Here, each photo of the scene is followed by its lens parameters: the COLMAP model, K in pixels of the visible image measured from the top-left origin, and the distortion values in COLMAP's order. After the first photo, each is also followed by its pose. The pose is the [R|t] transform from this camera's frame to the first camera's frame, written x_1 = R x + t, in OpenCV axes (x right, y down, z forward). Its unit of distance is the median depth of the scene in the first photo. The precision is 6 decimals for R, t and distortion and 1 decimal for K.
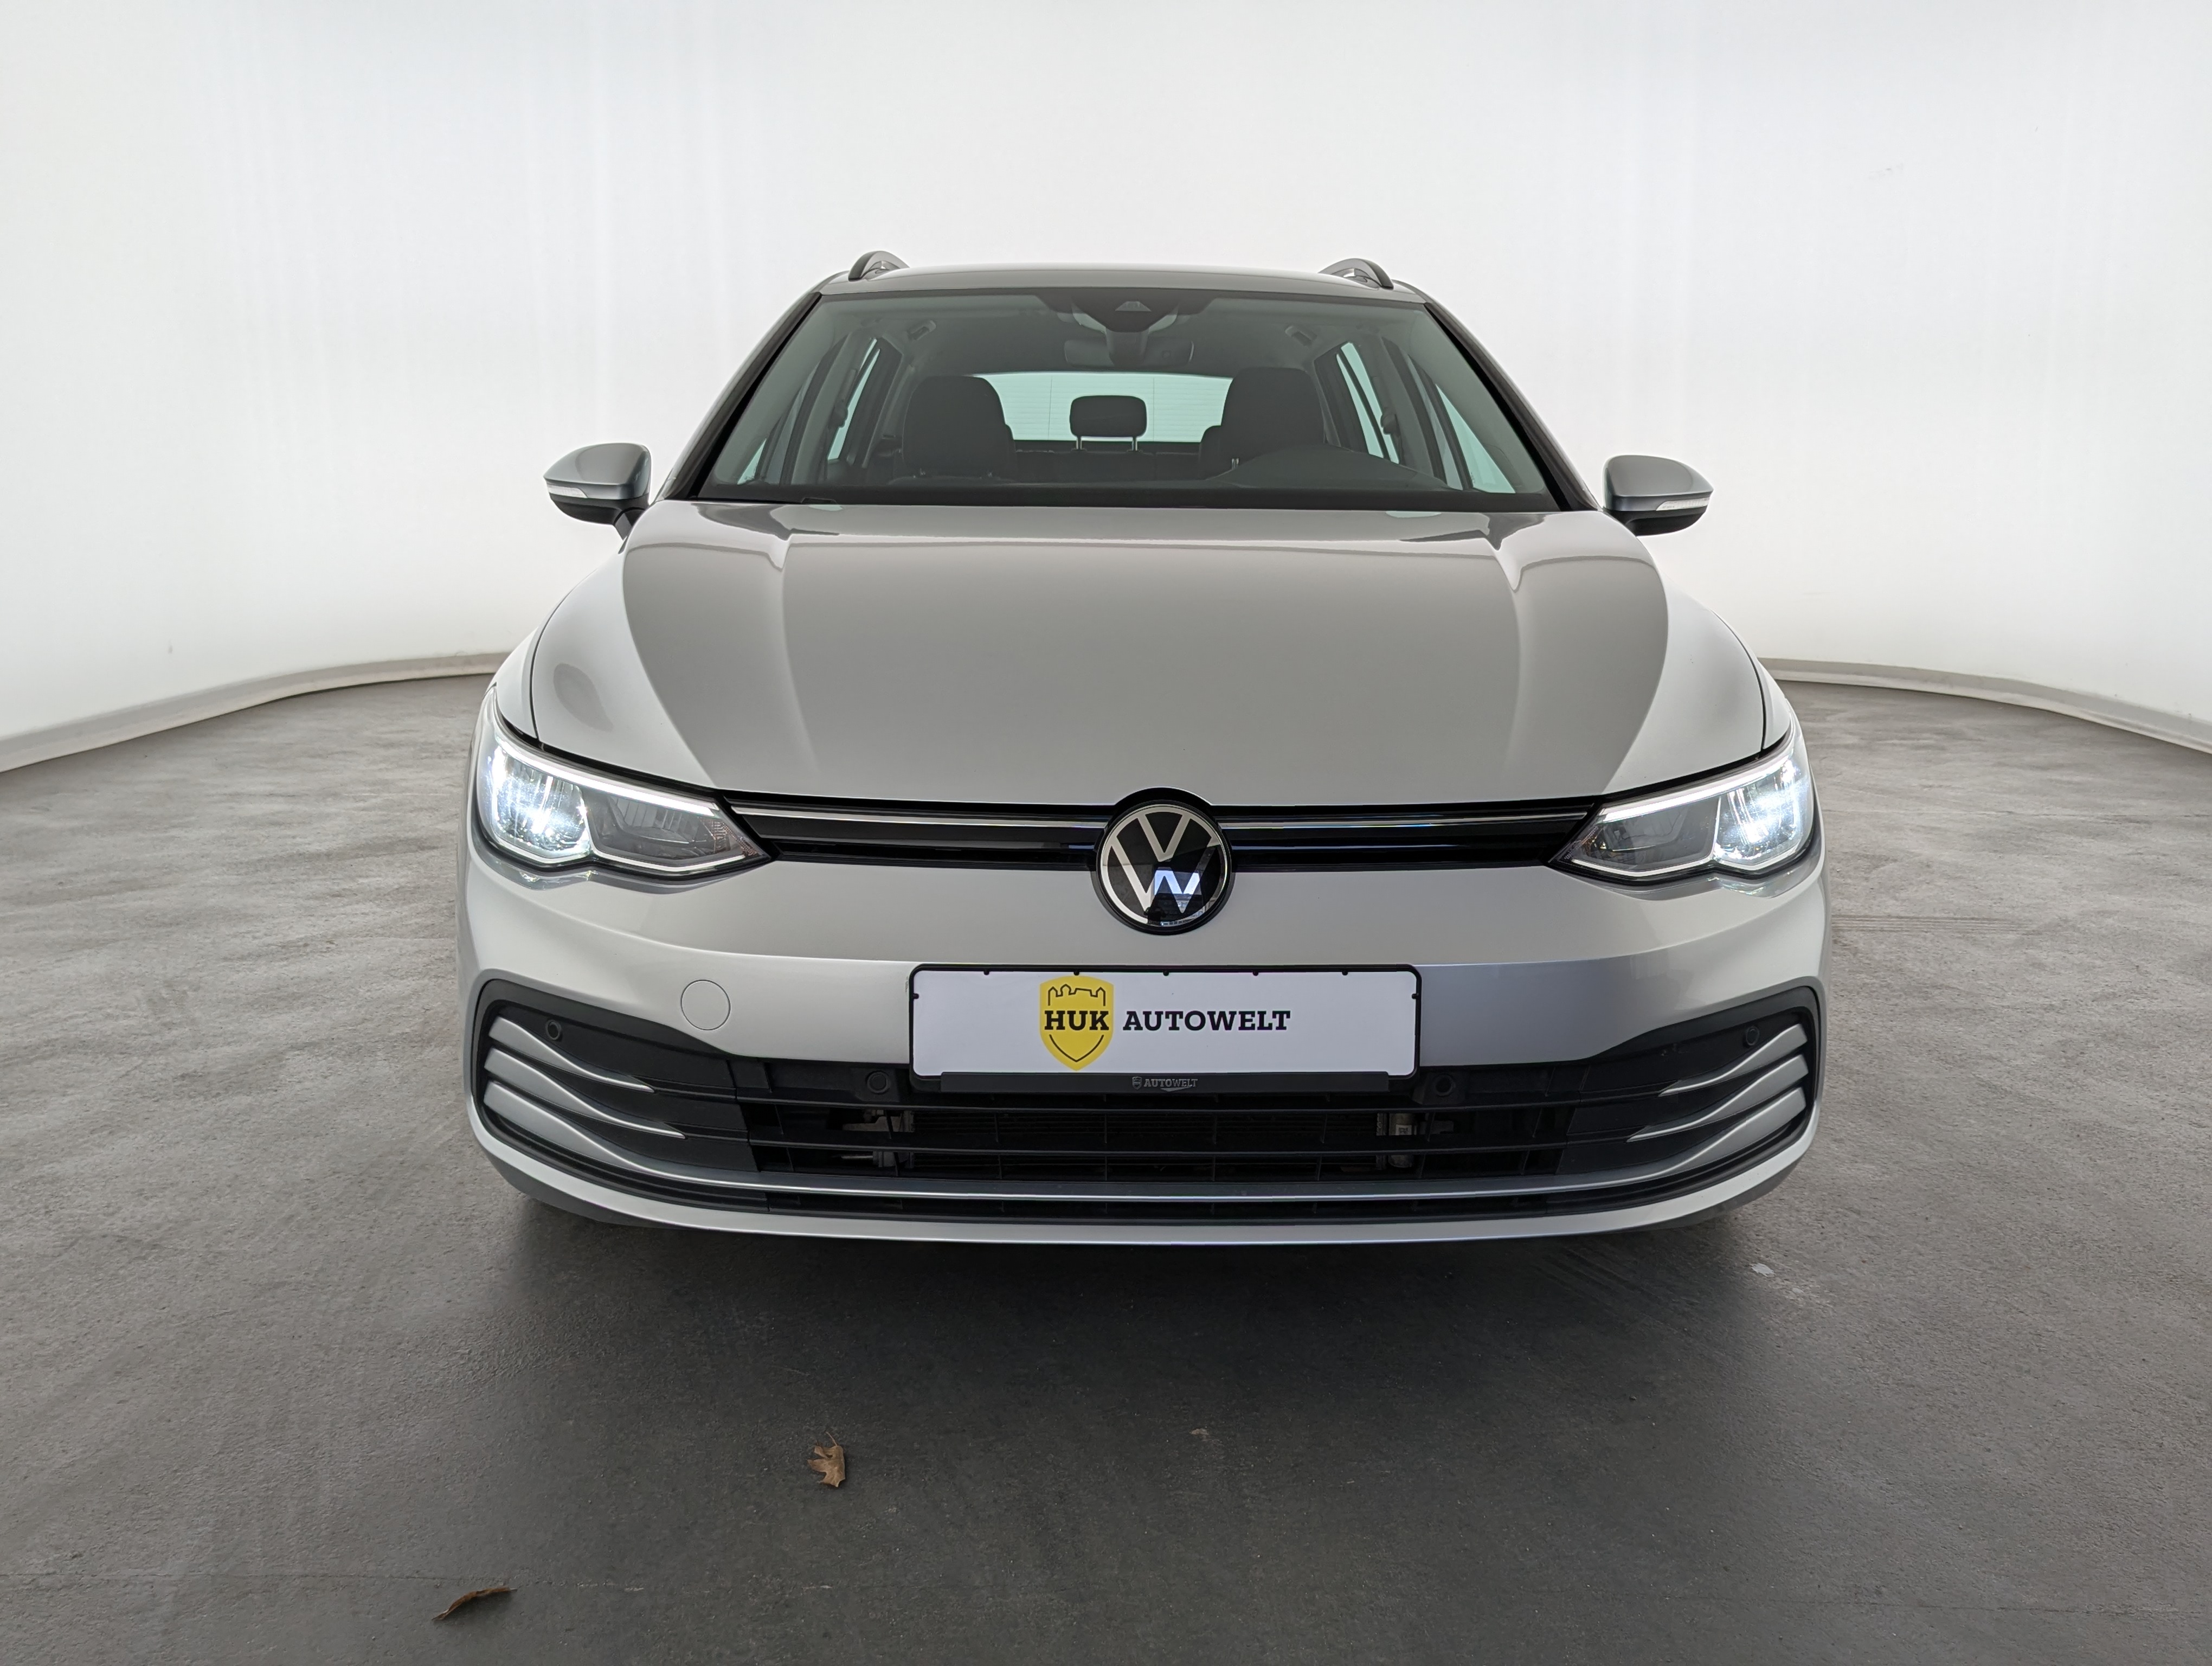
lens RADIAL K [[1989.9, 0, 1106.0], [0, 1989.9, 833.0], [0, 0, 1]] dist [0.018992, 0.018781]
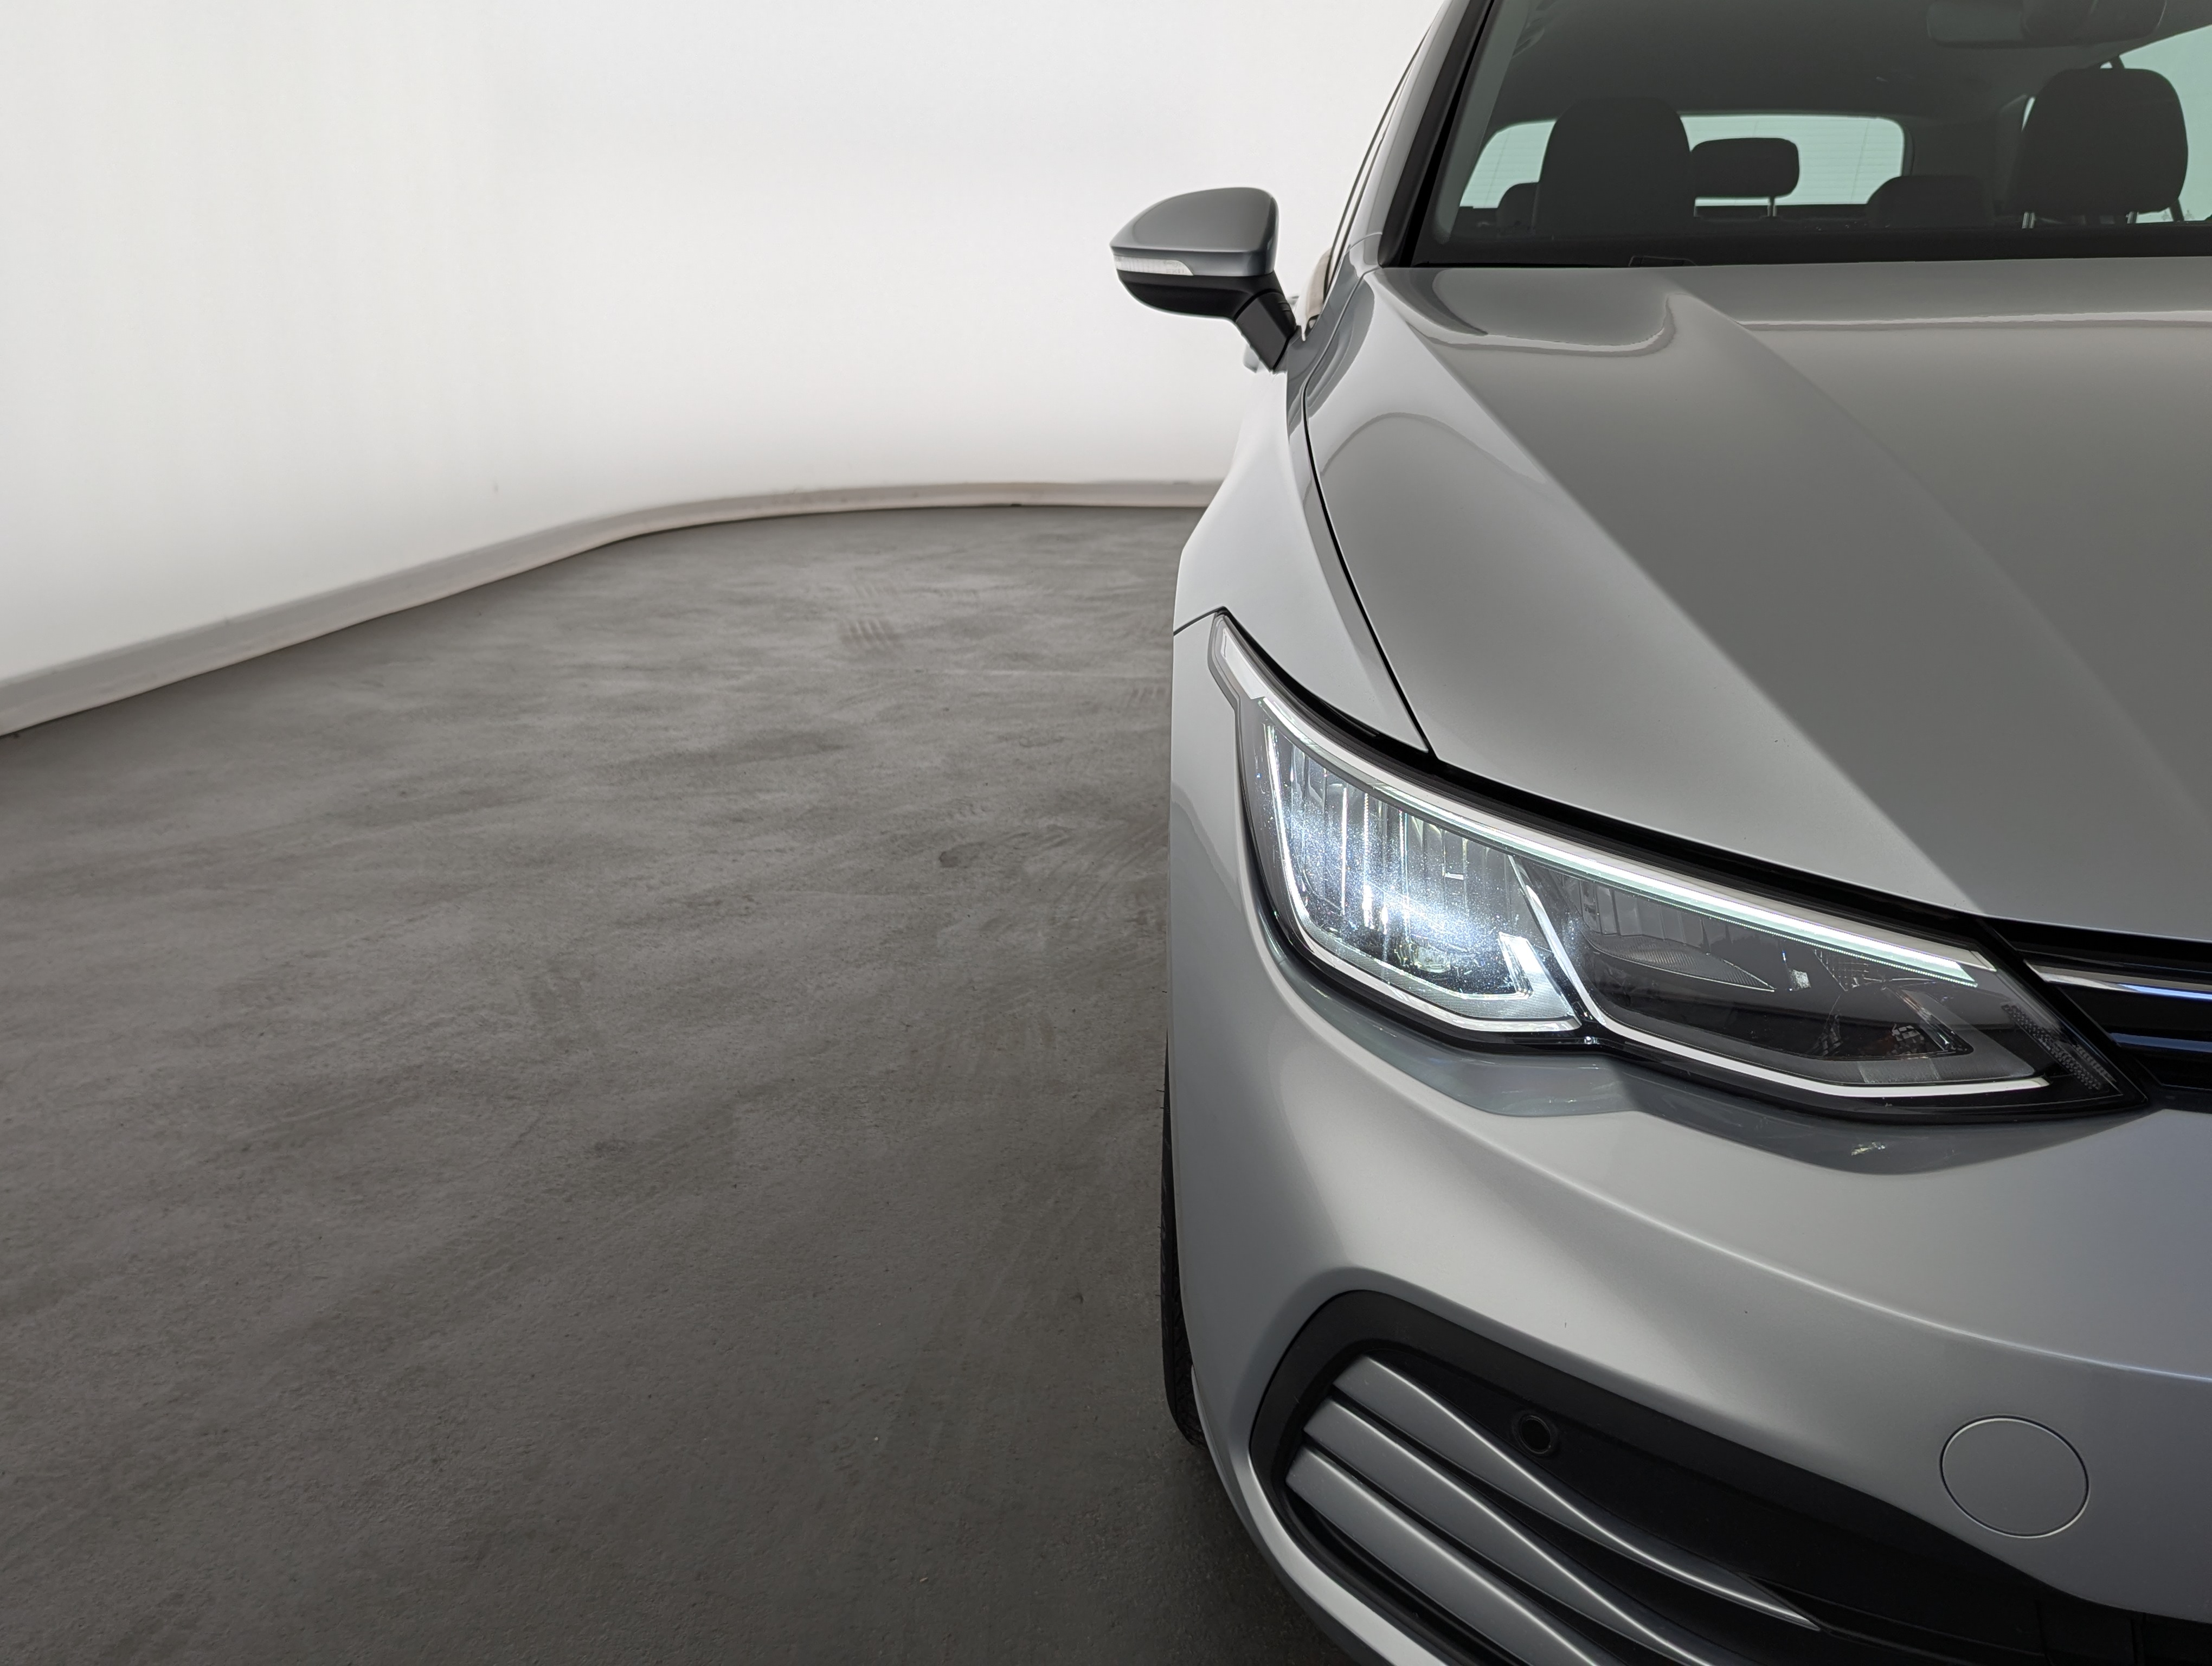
lens RADIAL K [[1989.9, 0, 1106.0], [0, 1989.9, 833.0], [0, 0, 1]] dist [0.018992, 0.018781]
pose [[0.991483, 0.020011, -0.128688, -0.155152], [-0.008749, 0.996127, 0.087491, -0.035652], [0.129941, -0.085620, 0.987818, 0.272685]]
